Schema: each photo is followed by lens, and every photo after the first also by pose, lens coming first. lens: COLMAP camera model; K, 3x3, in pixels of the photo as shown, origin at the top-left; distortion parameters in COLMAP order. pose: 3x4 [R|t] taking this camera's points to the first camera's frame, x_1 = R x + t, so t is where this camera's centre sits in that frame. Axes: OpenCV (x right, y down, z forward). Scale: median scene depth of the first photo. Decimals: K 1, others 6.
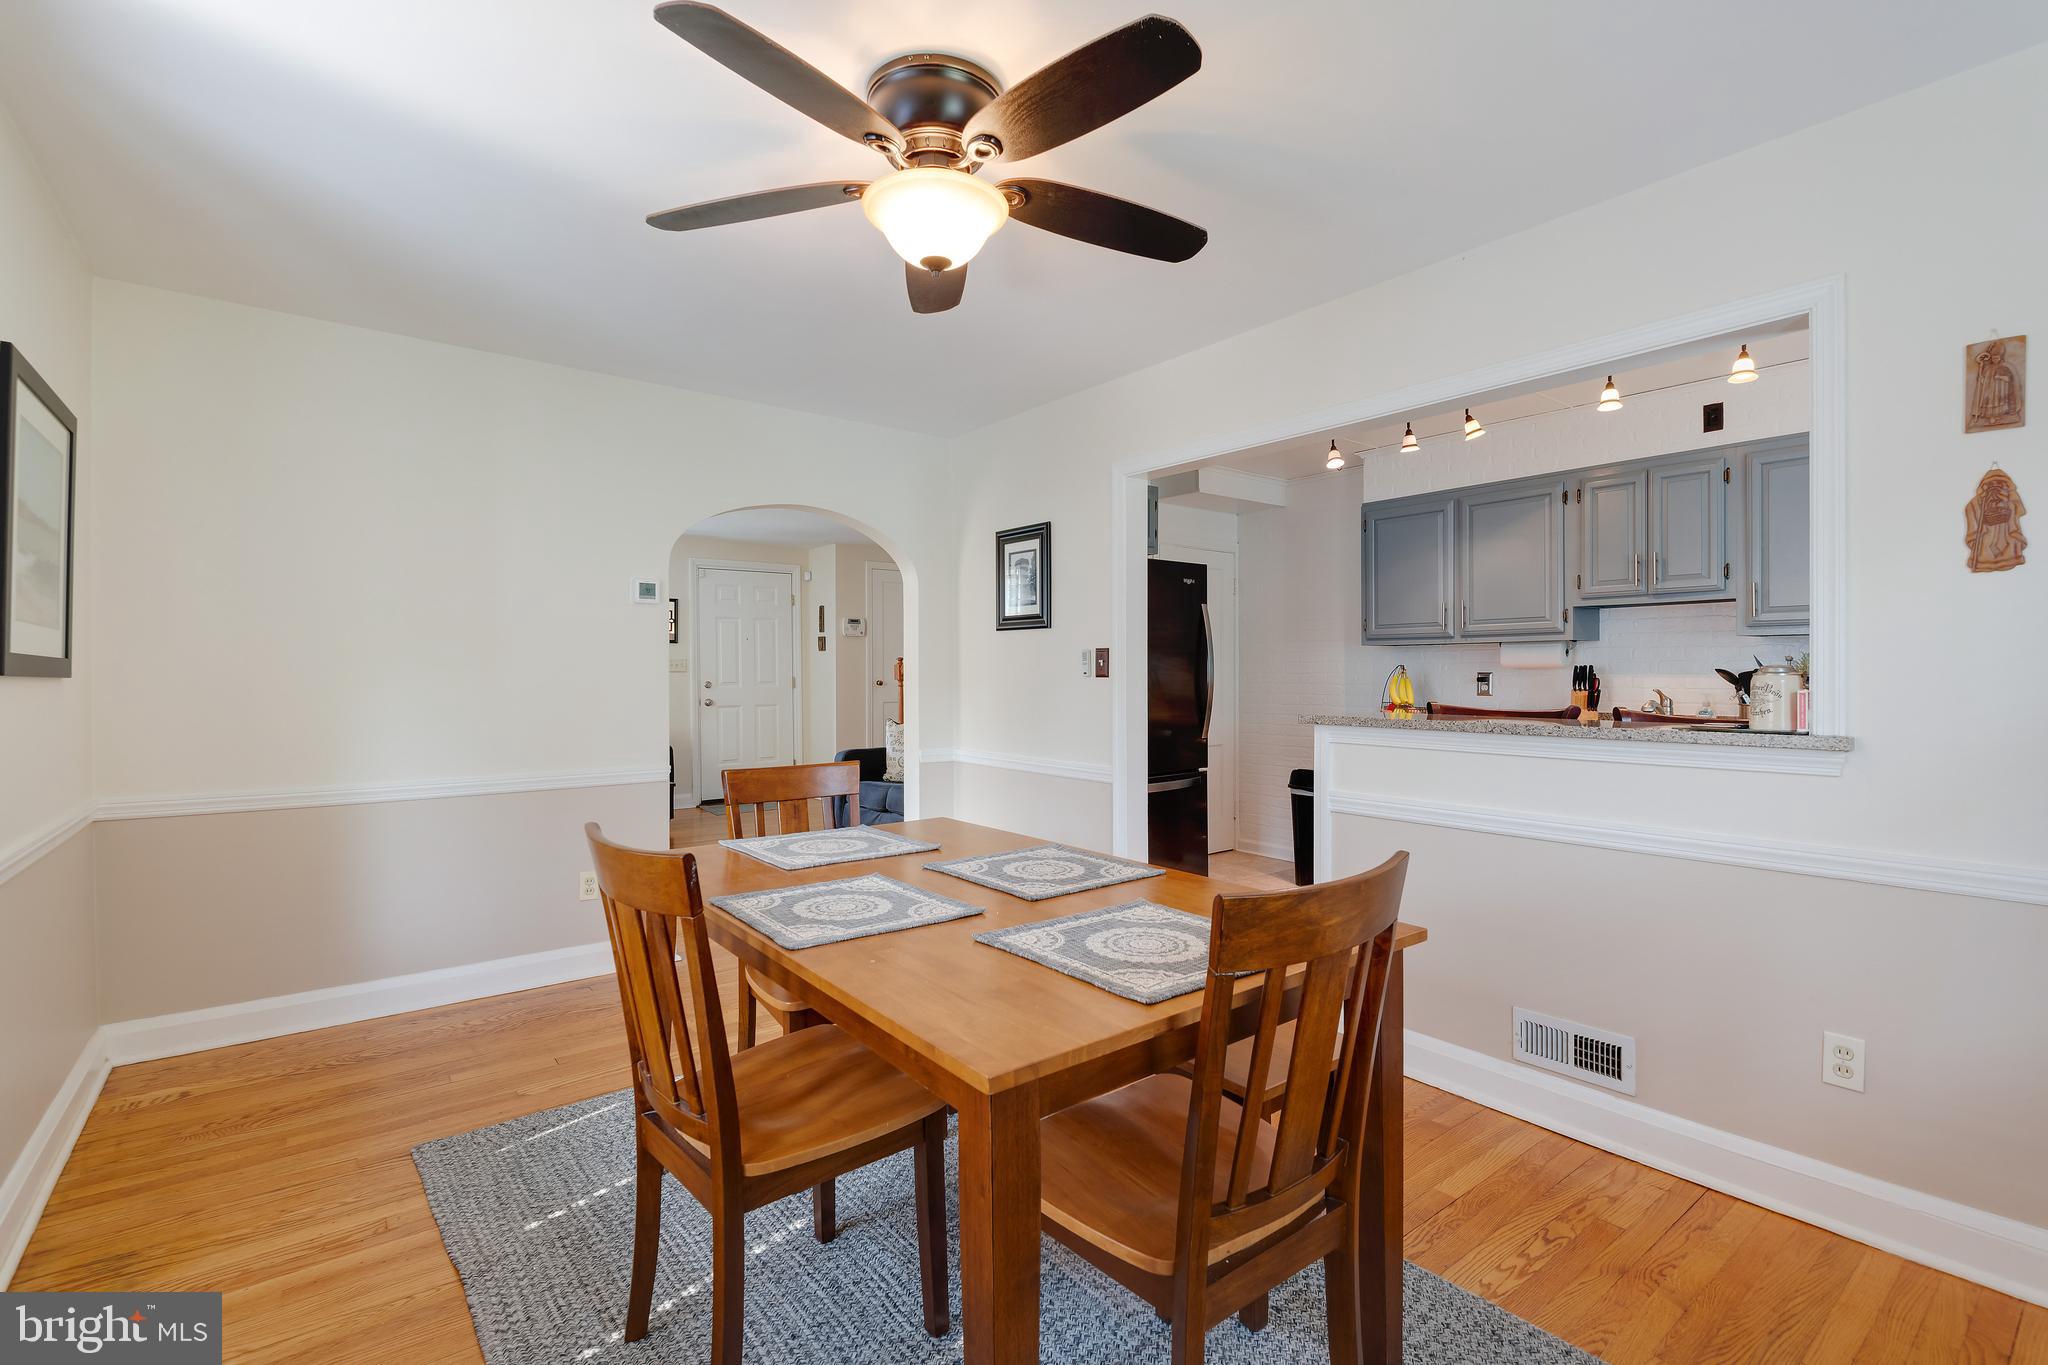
lens RADIAL K [[905.1, 0, 1021.8], [0, 905.1, 671.4], [0, 0, 1]] dist [-0.006159, -0.000497]
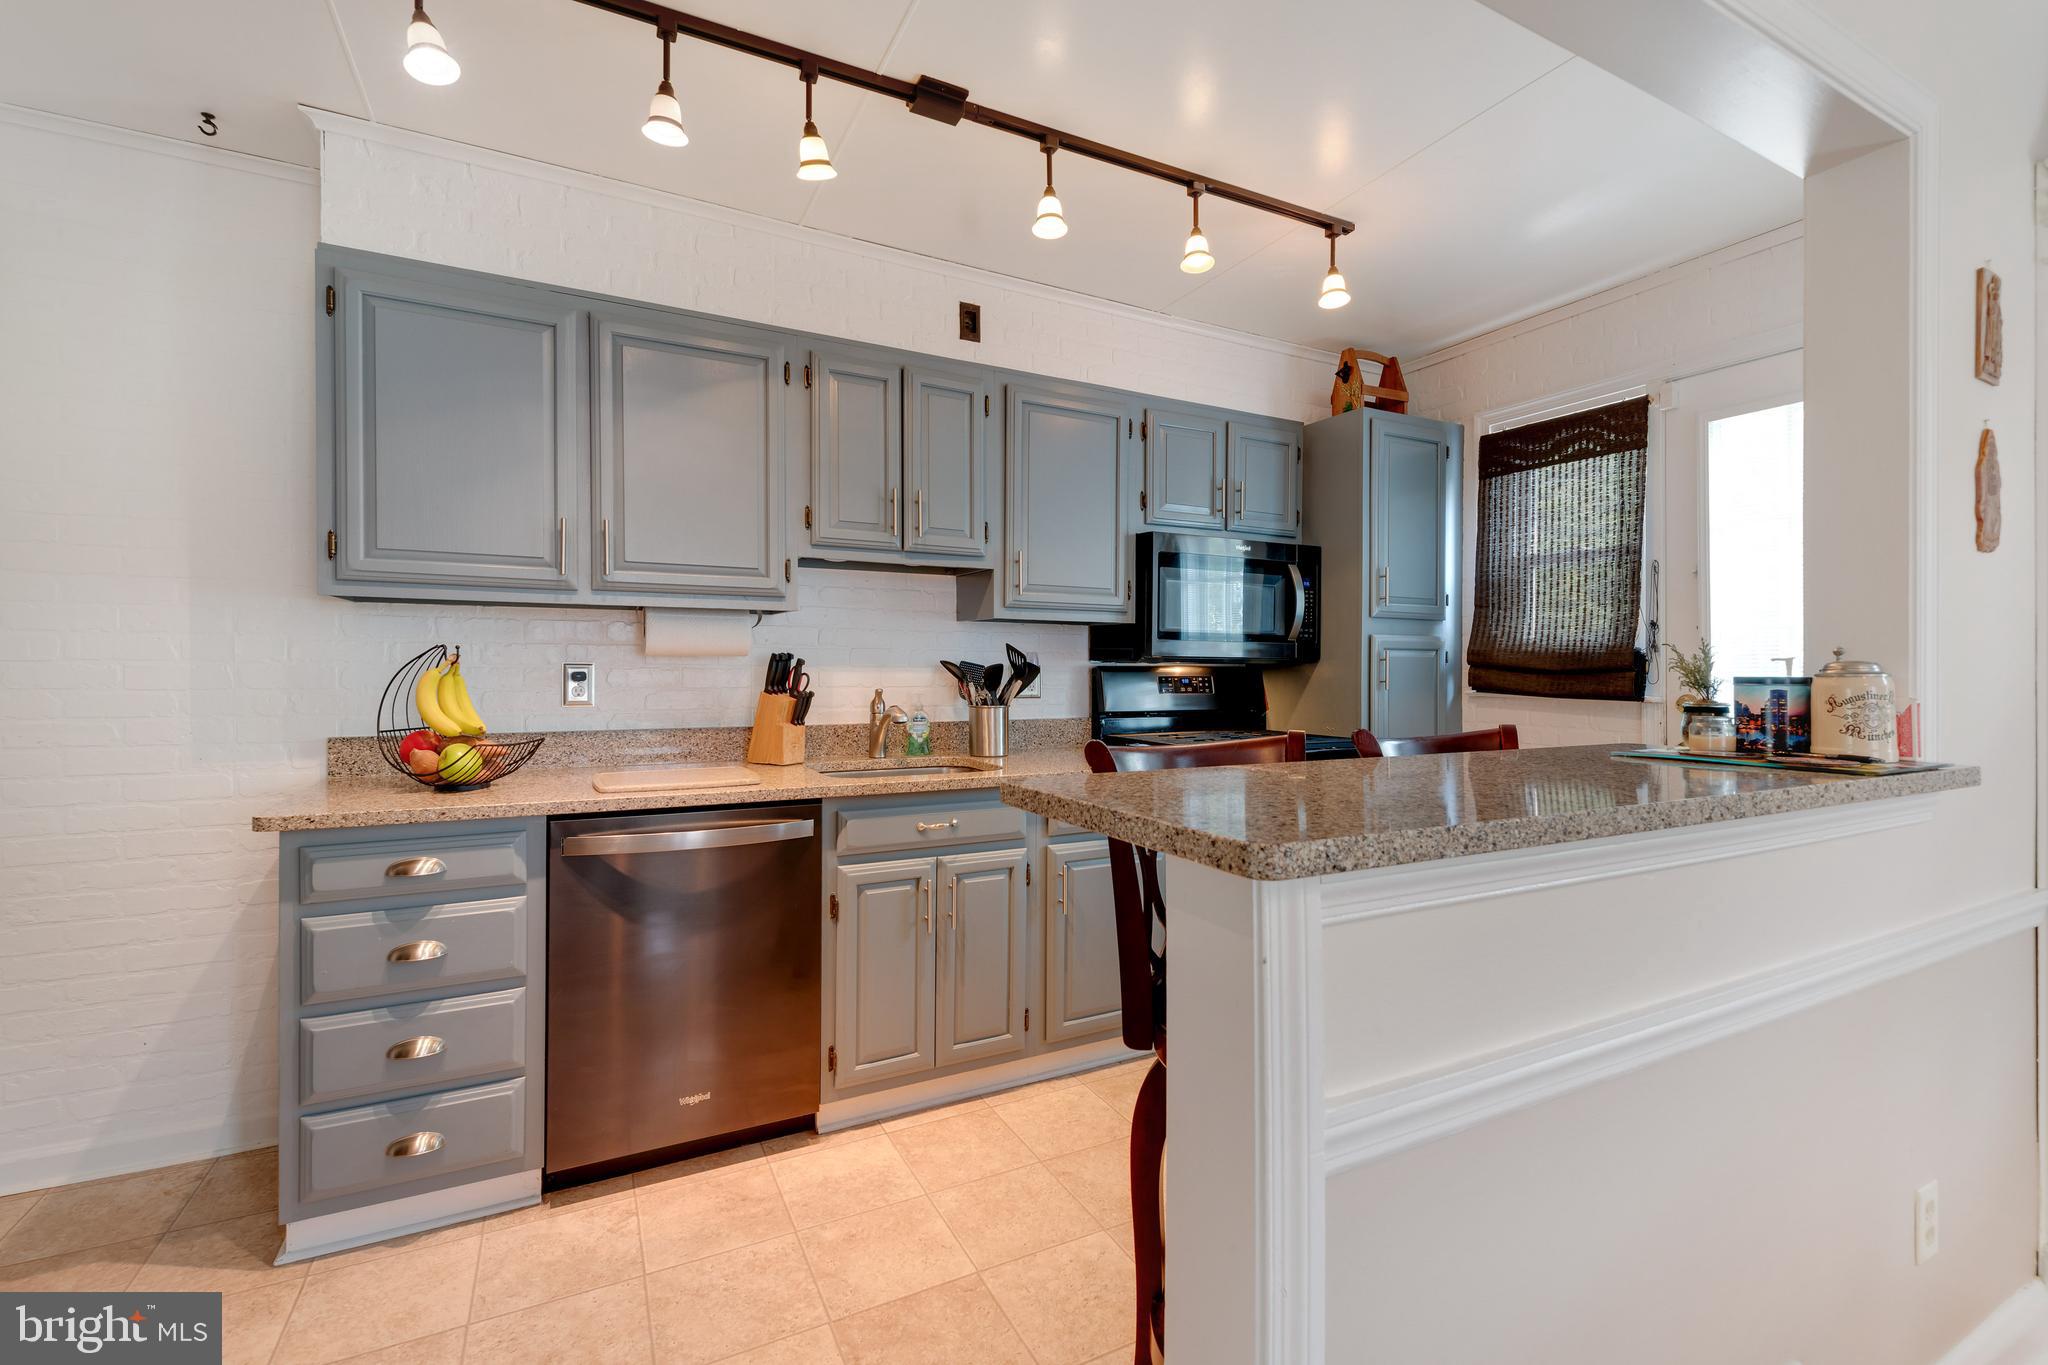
lens RADIAL K [[886.9, 0, 1017.7], [0, 886.9, 672.2], [0, 0, 1]] dist [0.003030, 0.000216]
pose [[0.182106, -0.006435, 0.983258, 0.048731], [-0.010842, 0.999905, 0.008552, -0.000088], [-0.983219, -0.012218, 0.182019, 0.756966]]
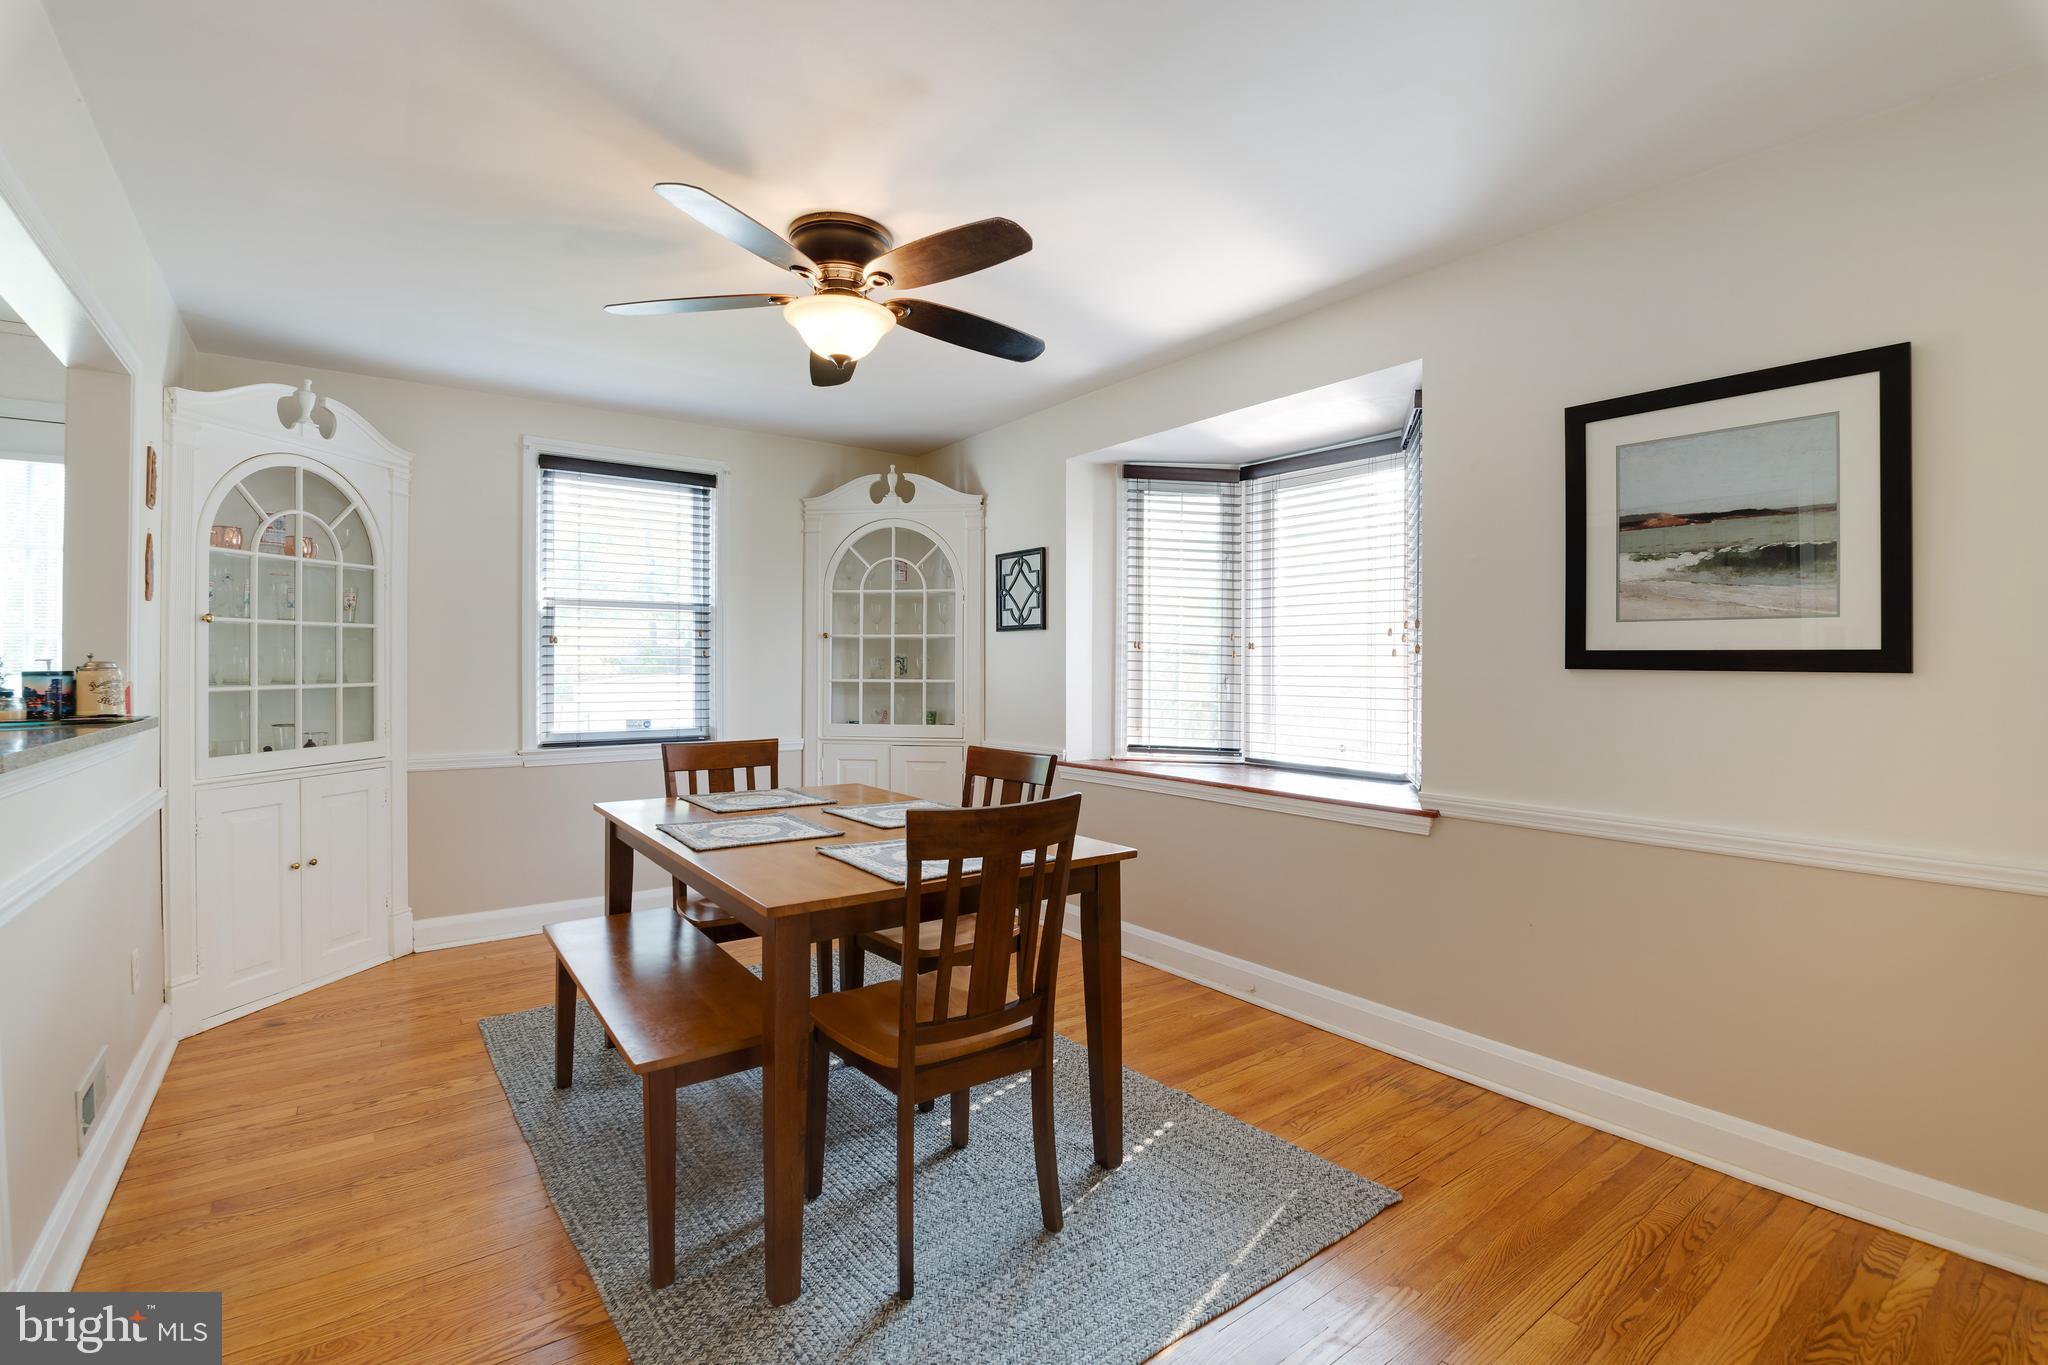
lens RADIAL K [[905.1, 0, 1021.8], [0, 905.1, 671.4], [0, 0, 1]] dist [-0.006159, -0.000497]
pose [[-0.999800, -0.001229, 0.019985, -0.178133], [-0.001173, 0.999995, 0.002837, -0.000517], [-0.019988, 0.002813, -0.999796, 1.081175]]
